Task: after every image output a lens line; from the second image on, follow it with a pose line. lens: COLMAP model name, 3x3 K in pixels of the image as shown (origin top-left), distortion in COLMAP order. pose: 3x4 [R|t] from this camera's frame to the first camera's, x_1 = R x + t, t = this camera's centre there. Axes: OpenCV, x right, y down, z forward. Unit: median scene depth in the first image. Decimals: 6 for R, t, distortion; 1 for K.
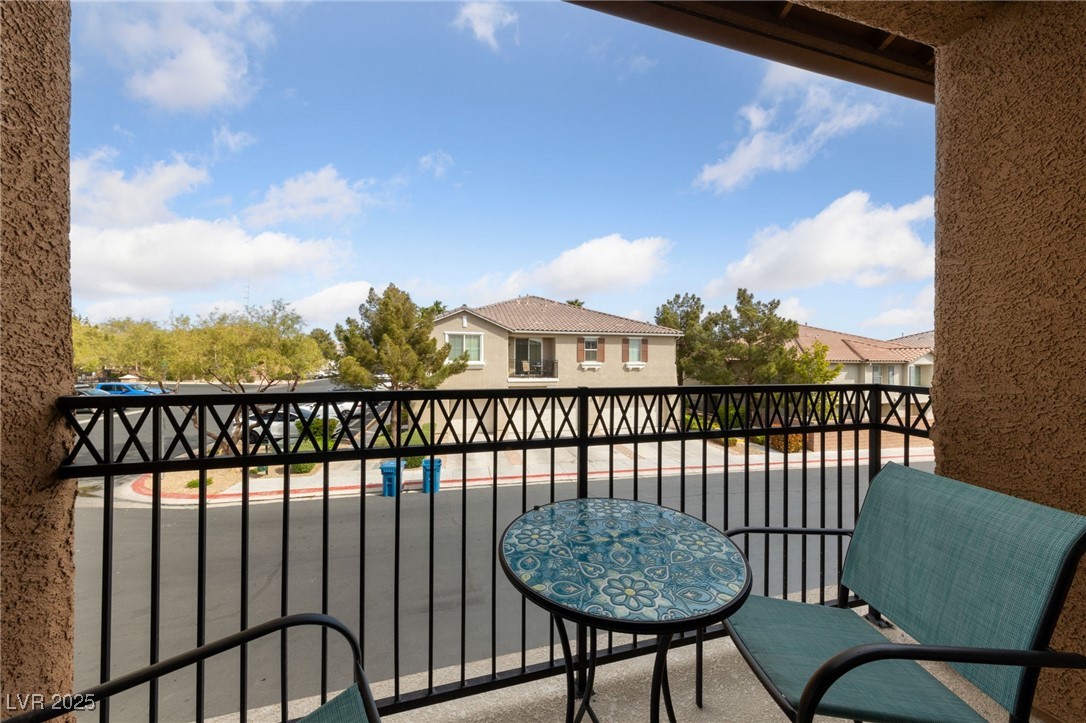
lens RADIAL K [[338.9, 0, 543.0], [0, 338.9, 361.5], [0, 0, 1]] dist [0.000698, 0.000060]
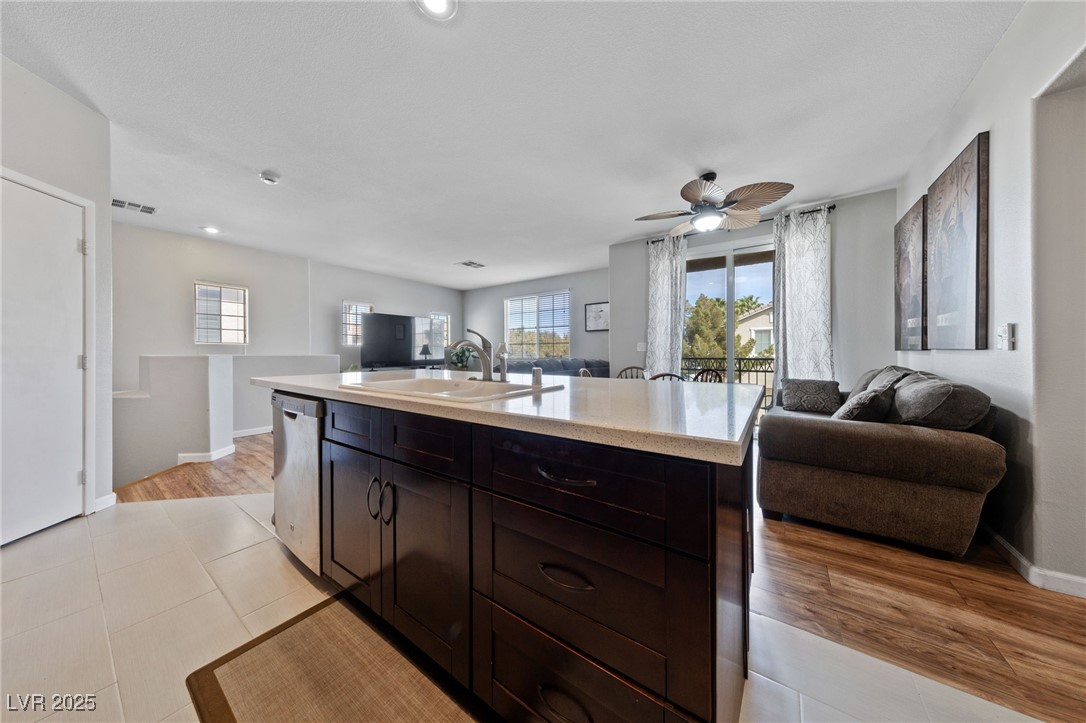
lens RADIAL K [[338.9, 0, 543.0], [0, 338.9, 361.5], [0, 0, 1]] dist [0.000698, 0.000060]
pose [[0.648285, 0.003843, -0.761388, 0.134280], [0.007288, 0.999910, 0.011253, 0.004567], [0.761363, -0.012844, 0.648199, -0.276589]]
